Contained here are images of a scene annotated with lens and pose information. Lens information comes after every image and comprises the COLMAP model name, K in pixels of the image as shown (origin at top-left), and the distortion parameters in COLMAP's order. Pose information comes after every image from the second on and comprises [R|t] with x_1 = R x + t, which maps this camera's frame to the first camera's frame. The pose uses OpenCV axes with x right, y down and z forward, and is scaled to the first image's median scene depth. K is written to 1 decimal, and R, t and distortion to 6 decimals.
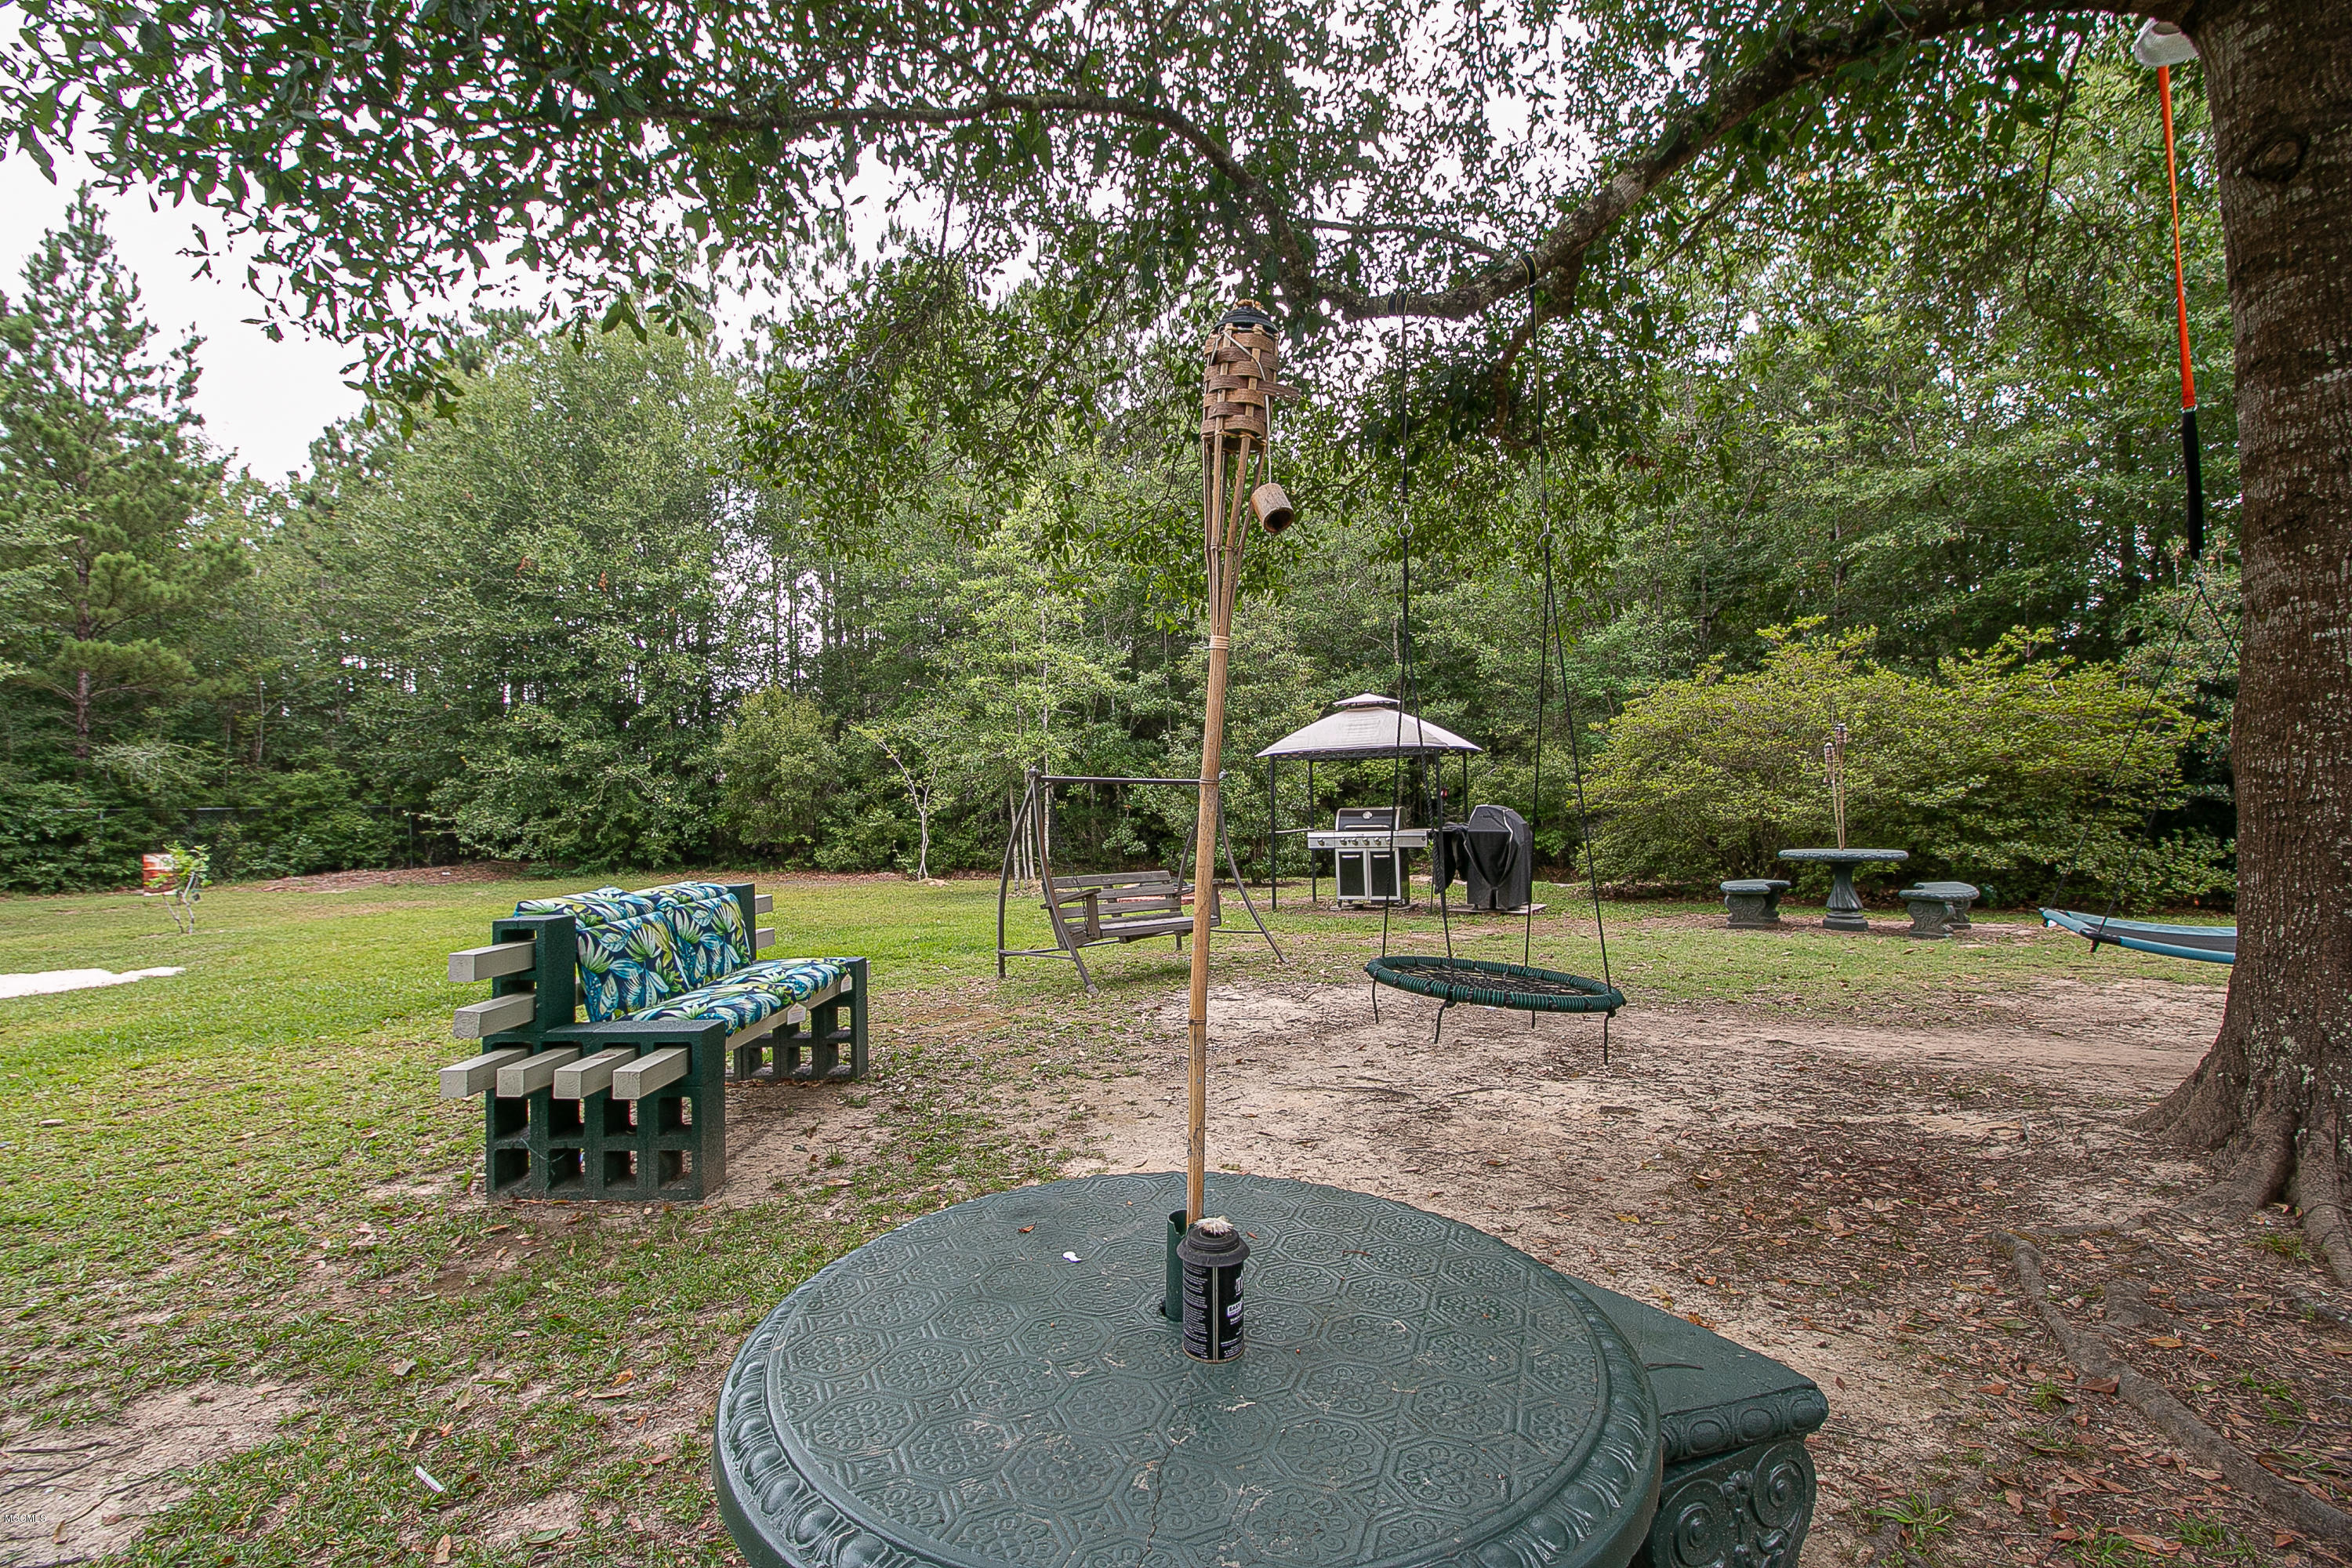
lens RADIAL K [[1081.0, 0, 1175.5], [0, 1081.0, 786.8], [0, 0, 1]] dist [-0.013275, -0.002865]
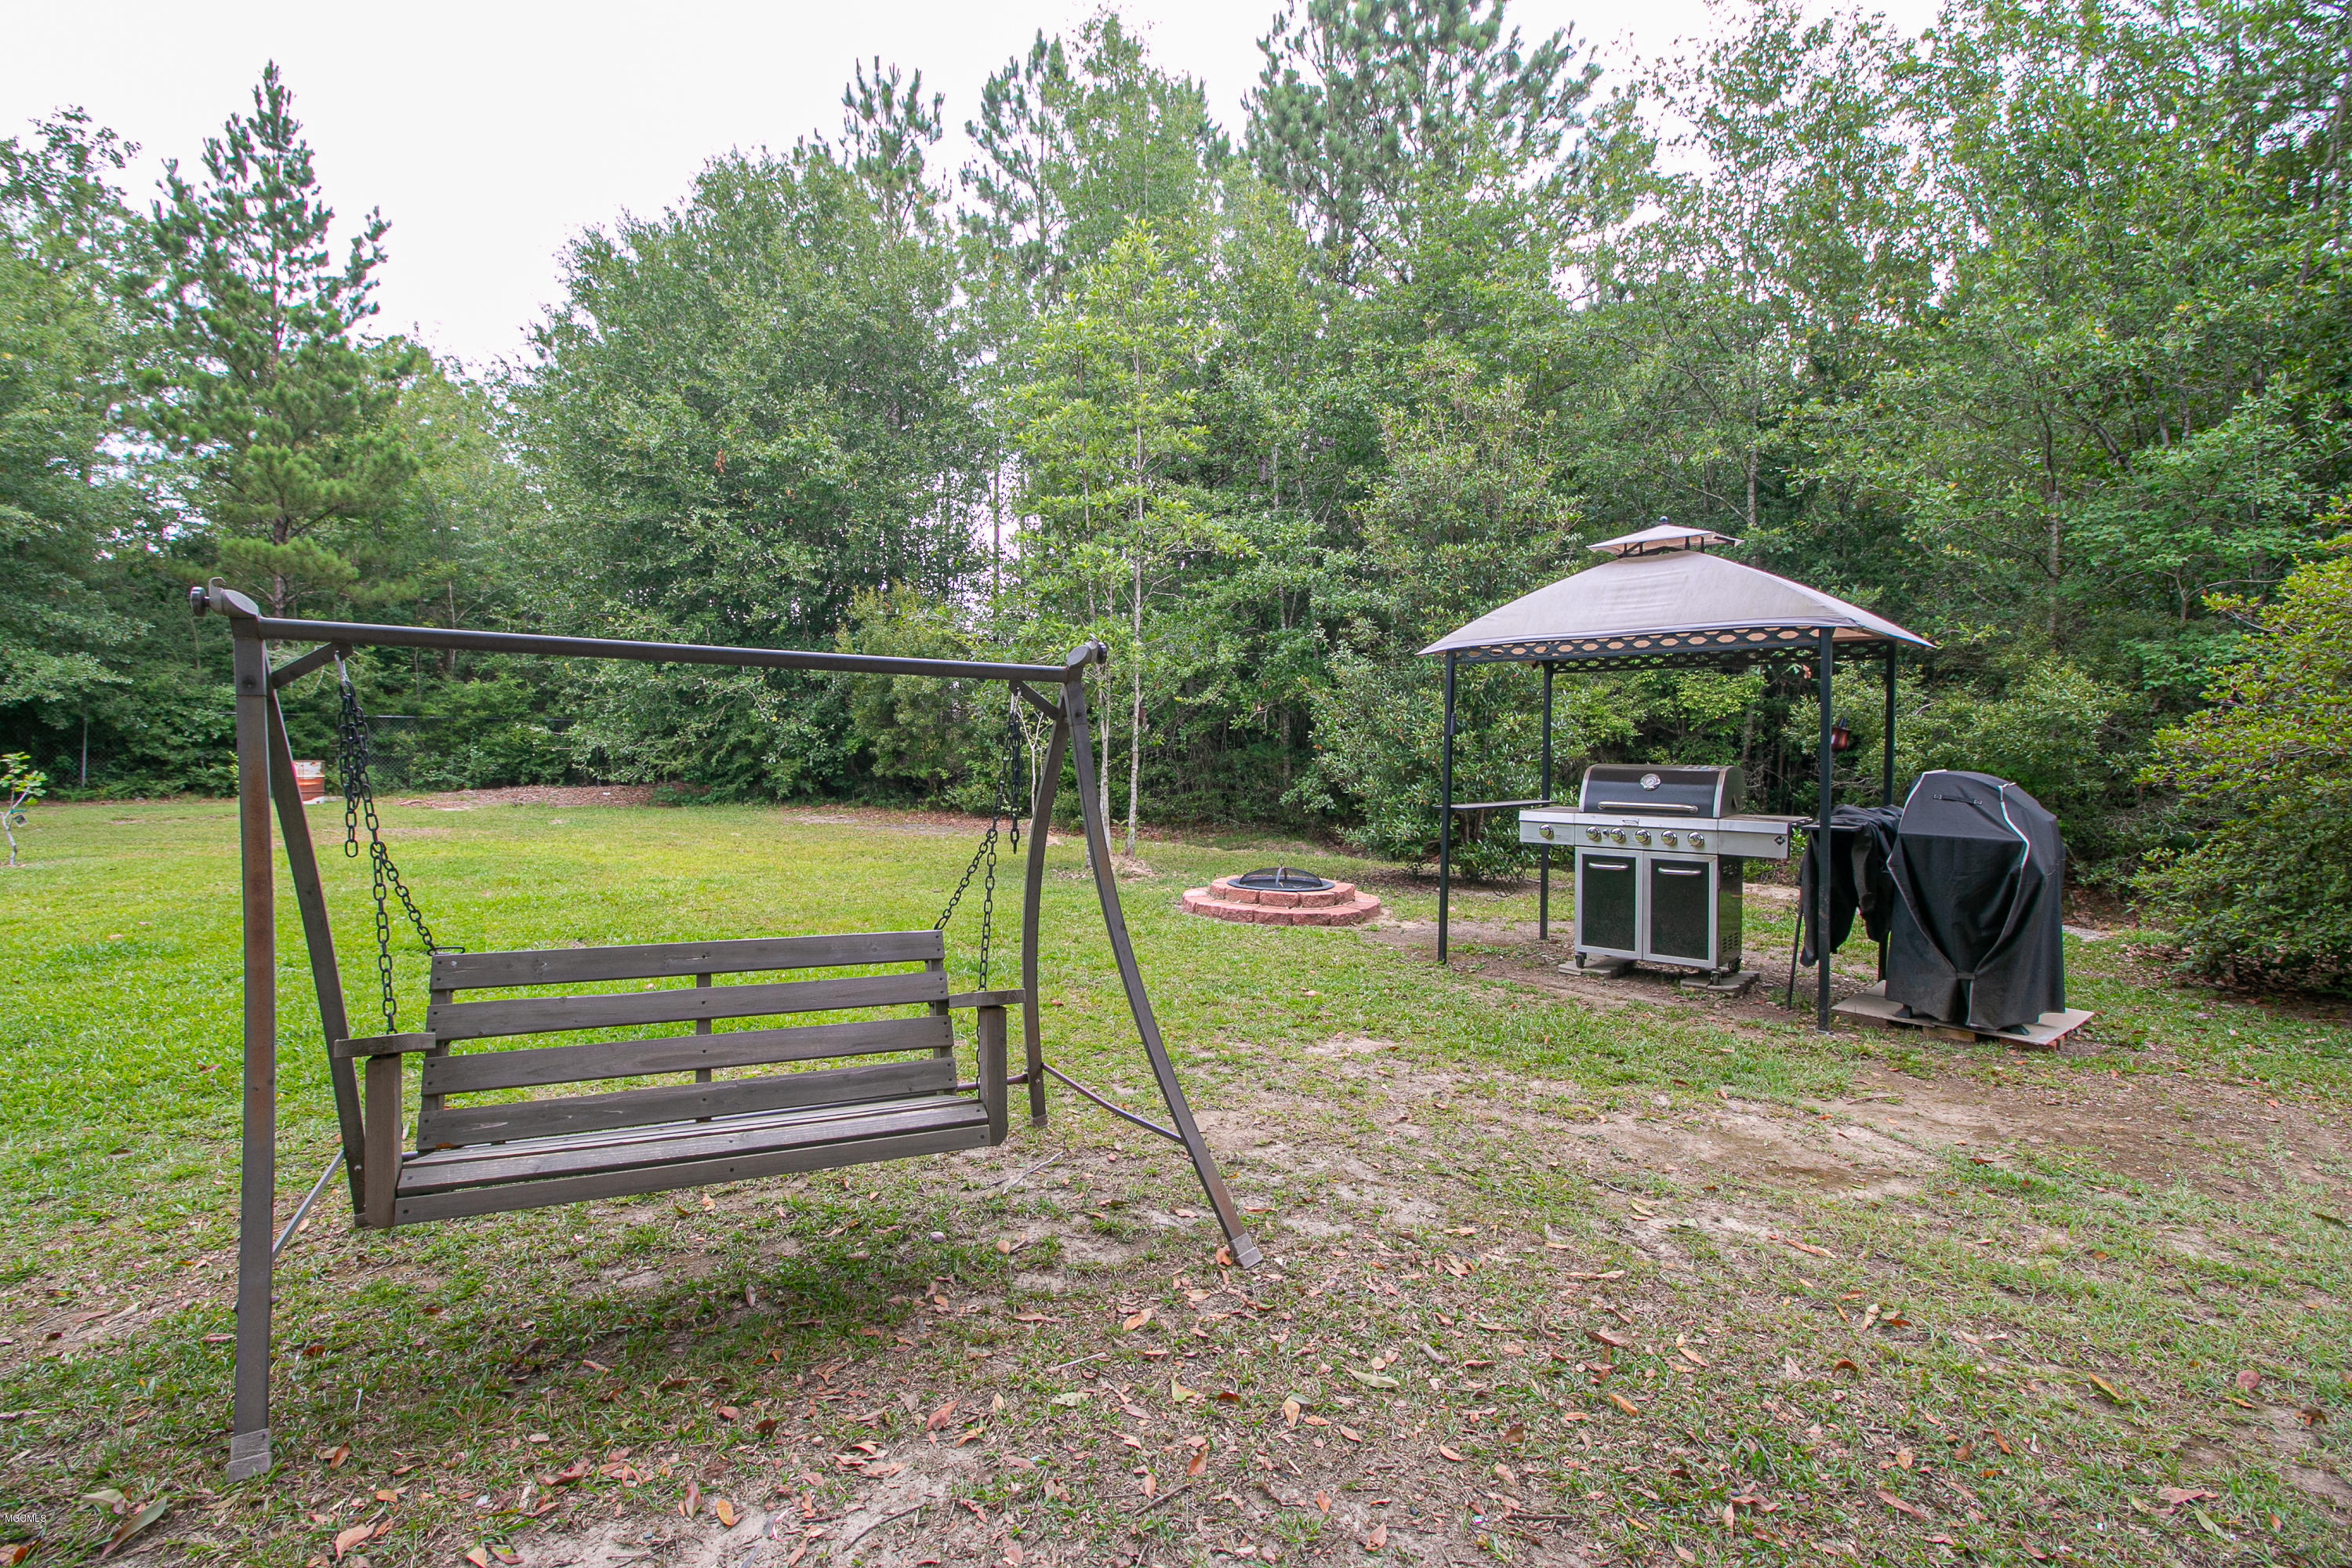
lens RADIAL K [[1081.0, 0, 1174.6], [0, 1081.0, 775.6], [0, 0, 1]] dist [-0.013275, -0.002865]
pose [[0.956727, 0.044053, -0.287635, 0.082991], [-0.031075, 0.998289, 0.049532, 0.005181], [0.289325, -0.038450, 0.956459, 0.358024]]
